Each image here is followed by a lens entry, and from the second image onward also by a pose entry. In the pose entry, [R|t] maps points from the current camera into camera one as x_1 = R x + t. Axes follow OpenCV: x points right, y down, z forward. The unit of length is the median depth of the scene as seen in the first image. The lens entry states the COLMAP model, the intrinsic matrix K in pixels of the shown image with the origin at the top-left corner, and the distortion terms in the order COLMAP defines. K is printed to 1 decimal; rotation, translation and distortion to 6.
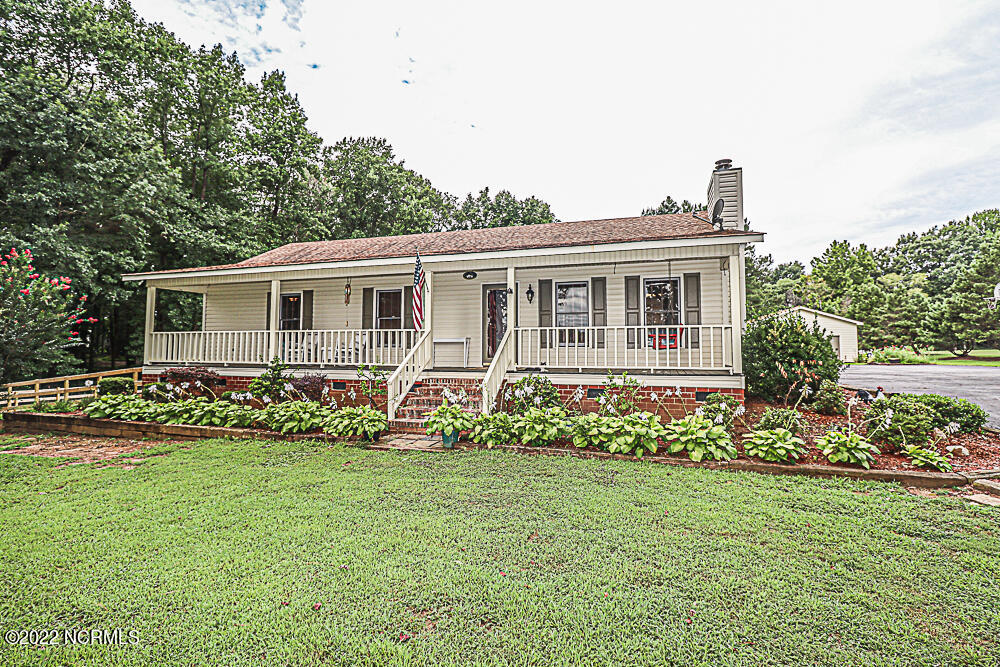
lens RADIAL K [[467.0, 0, 505.4], [0, 467.0, 325.0], [0, 0, 1]] dist [-0.002124, -0.010736]
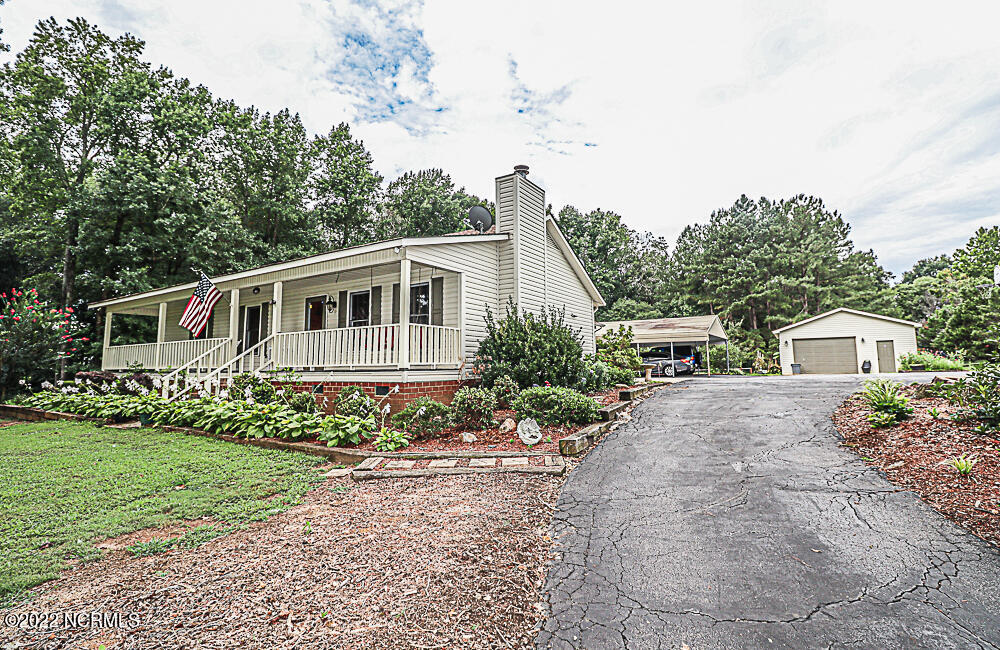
lens RADIAL K [[466.4, 0, 500.8], [0, 466.4, 318.7], [0, 0, 1]] dist [-0.008117, -0.010202]
pose [[0.964968, -0.036864, -0.259766, 0.167055], [0.023262, 0.998202, -0.055244, 0.007803], [0.261335, 0.047266, 0.964090, 0.017184]]
